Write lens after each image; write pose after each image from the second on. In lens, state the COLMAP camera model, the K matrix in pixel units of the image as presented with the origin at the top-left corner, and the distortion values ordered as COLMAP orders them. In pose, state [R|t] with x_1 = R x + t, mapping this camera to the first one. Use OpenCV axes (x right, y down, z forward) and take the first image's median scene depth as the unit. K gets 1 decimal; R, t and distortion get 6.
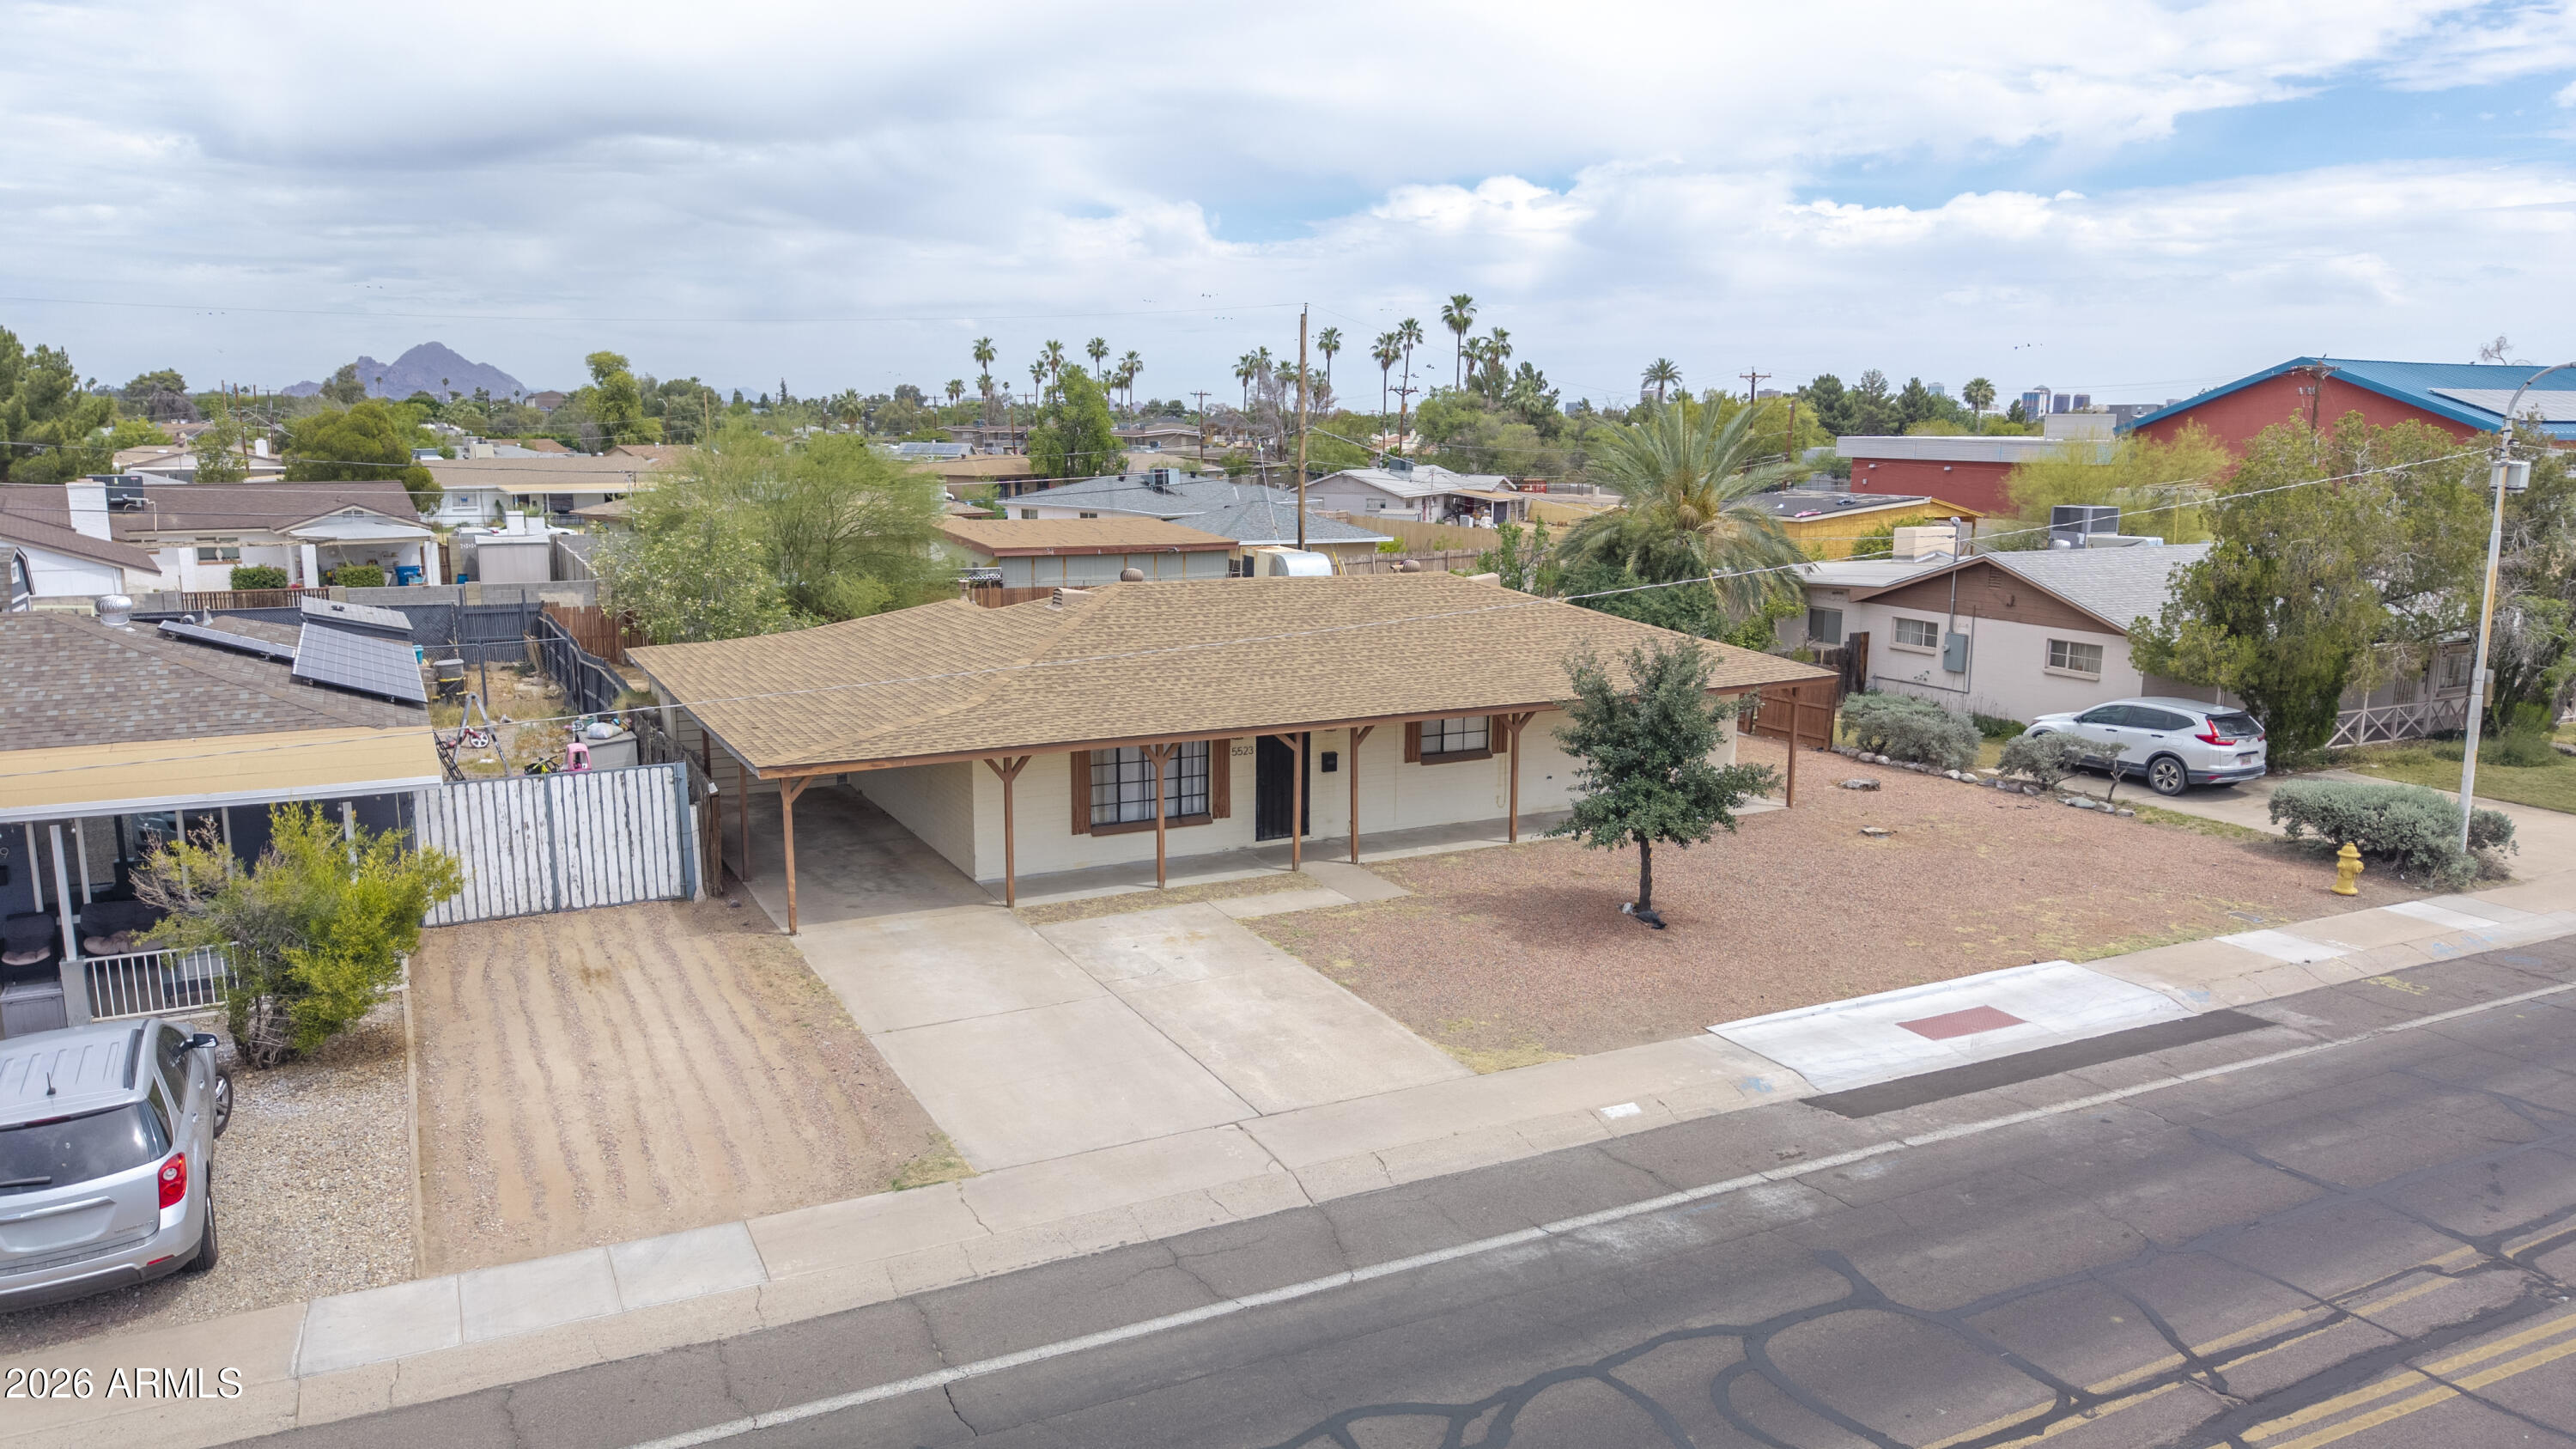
lens RADIAL K [[1725.7, 0, 1308.2], [0, 1725.7, 713.8], [0, 0, 1]] dist [0.025843, -0.026553]
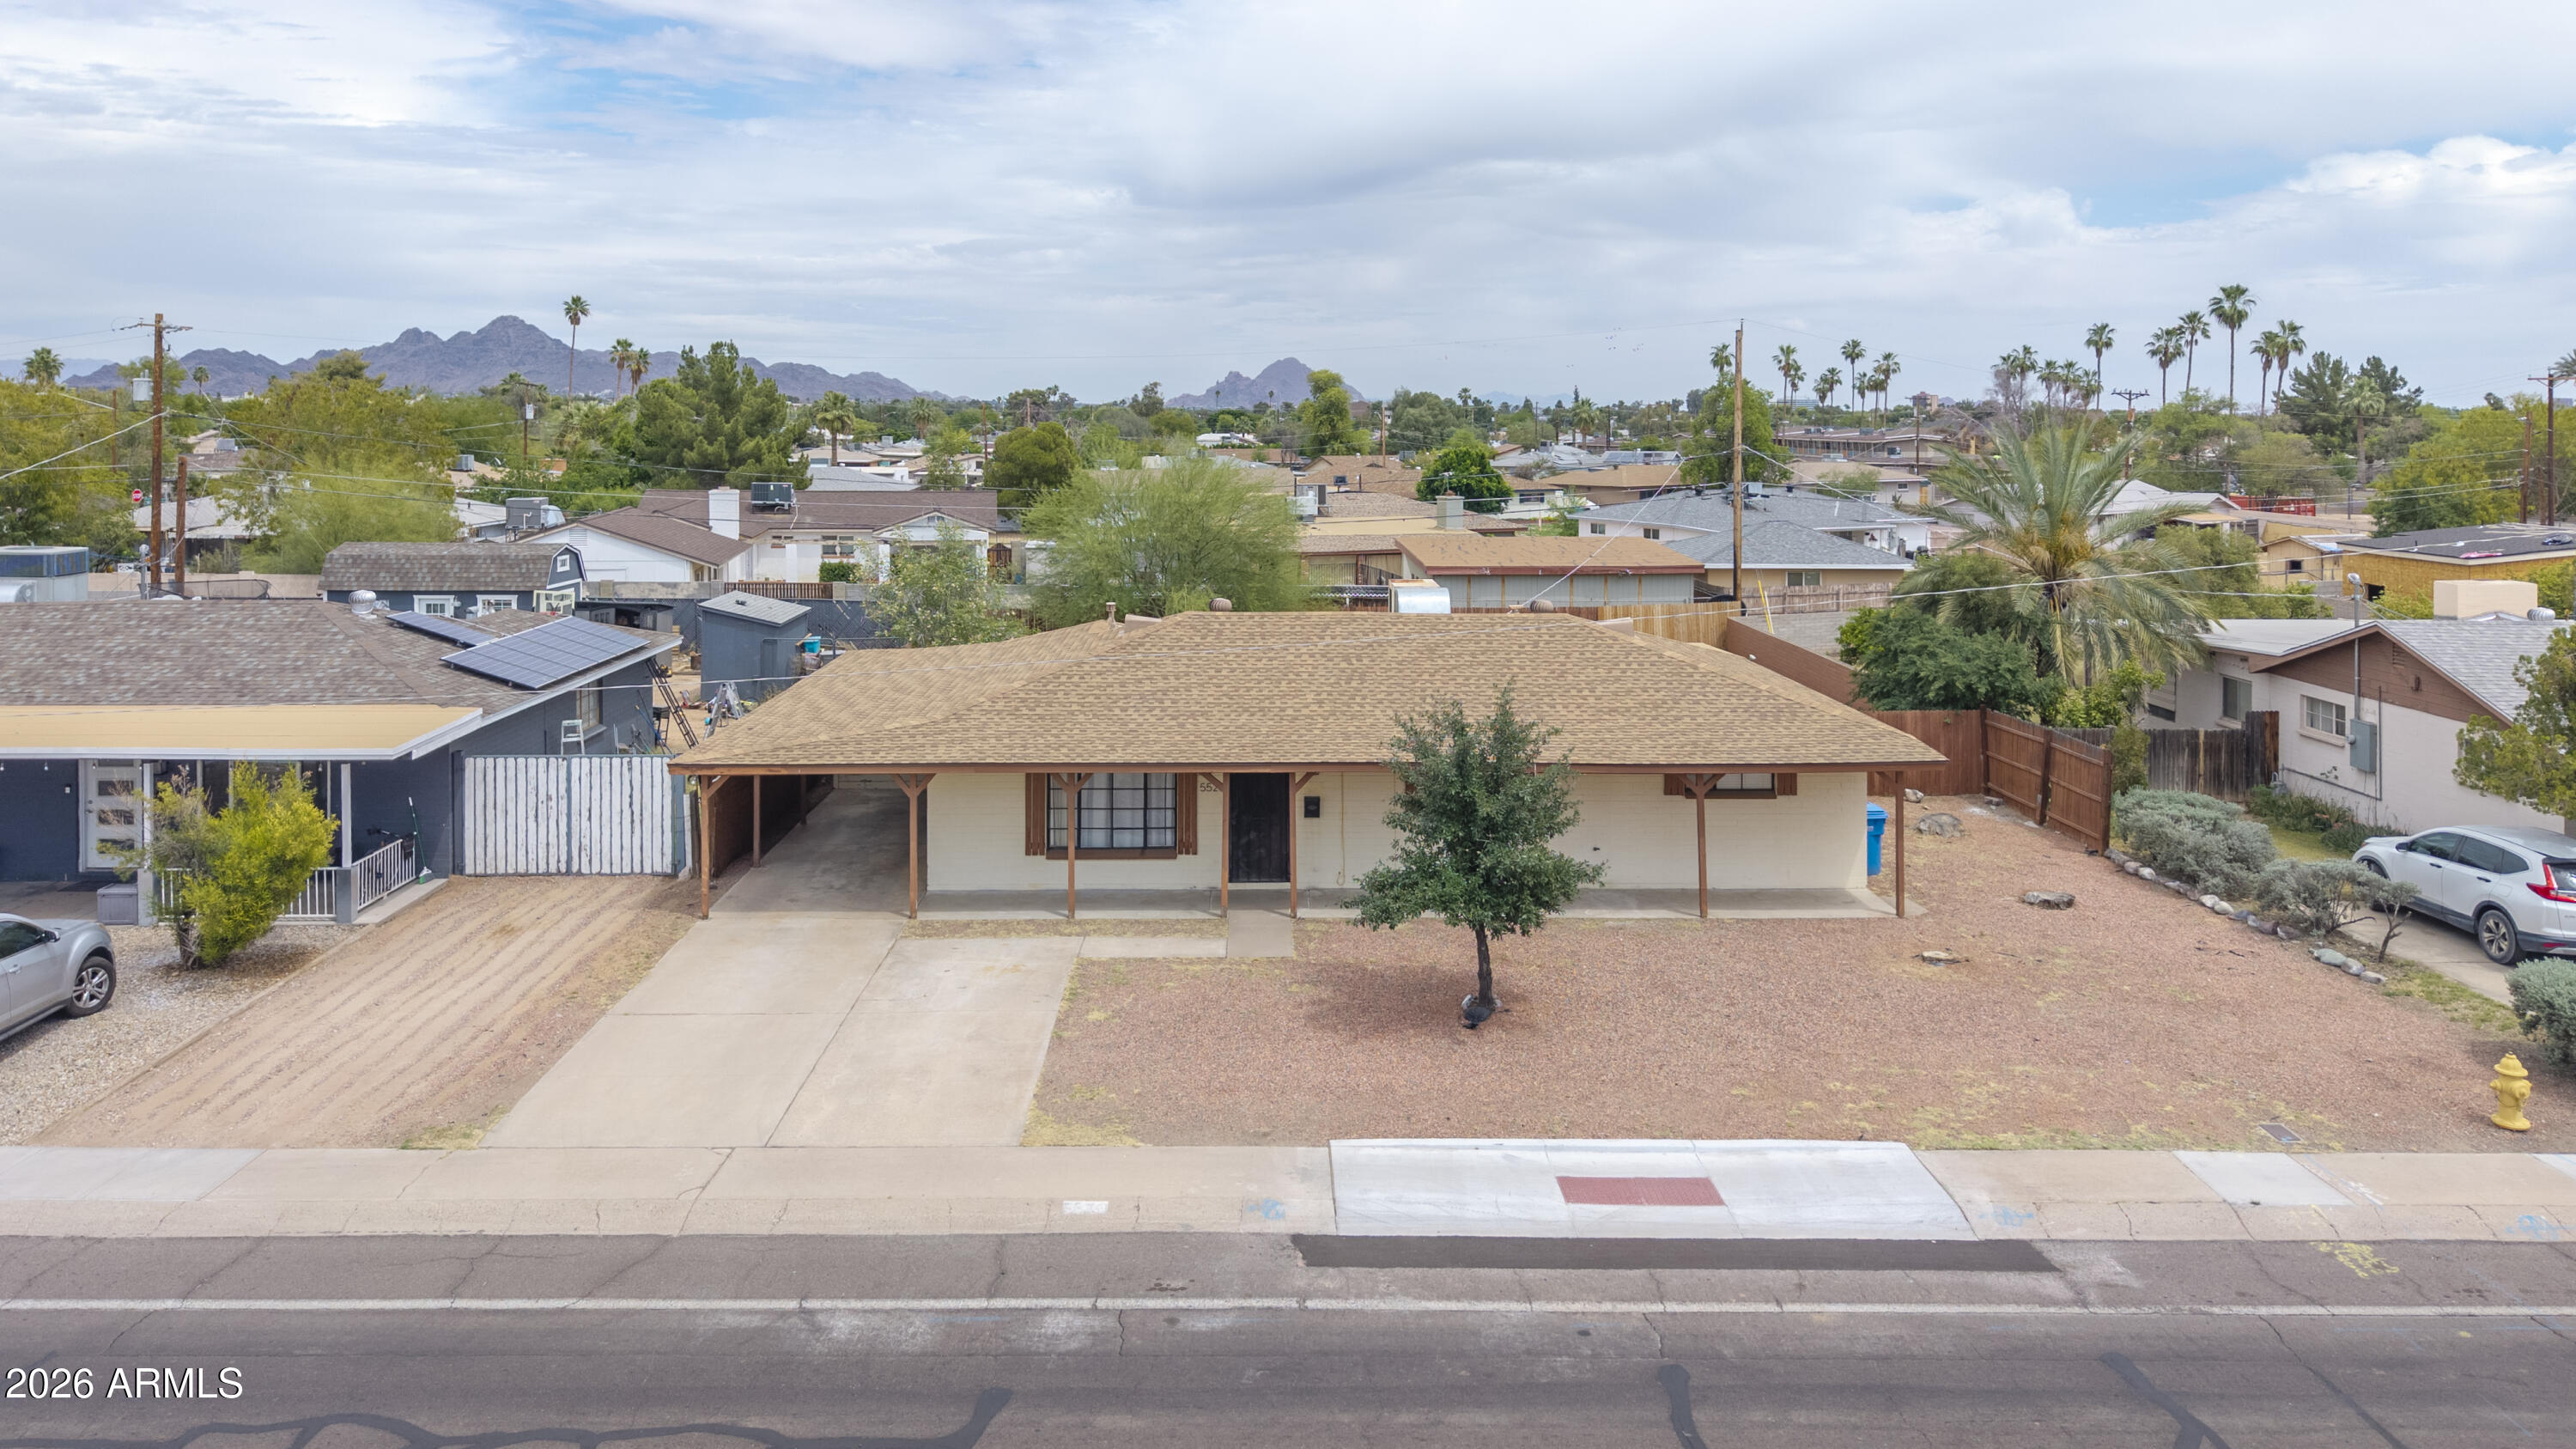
lens RADIAL K [[1791.1, 0, 1296.7], [0, 1791.1, 533.4], [0, 0, 1]] dist [0.031739, -0.034442]
pose [[0.896237, 0.024554, -0.442895, 0.538350], [-0.072121, 0.993247, -0.090878, -0.039358], [0.437673, 0.113391, 0.891956, 0.109253]]
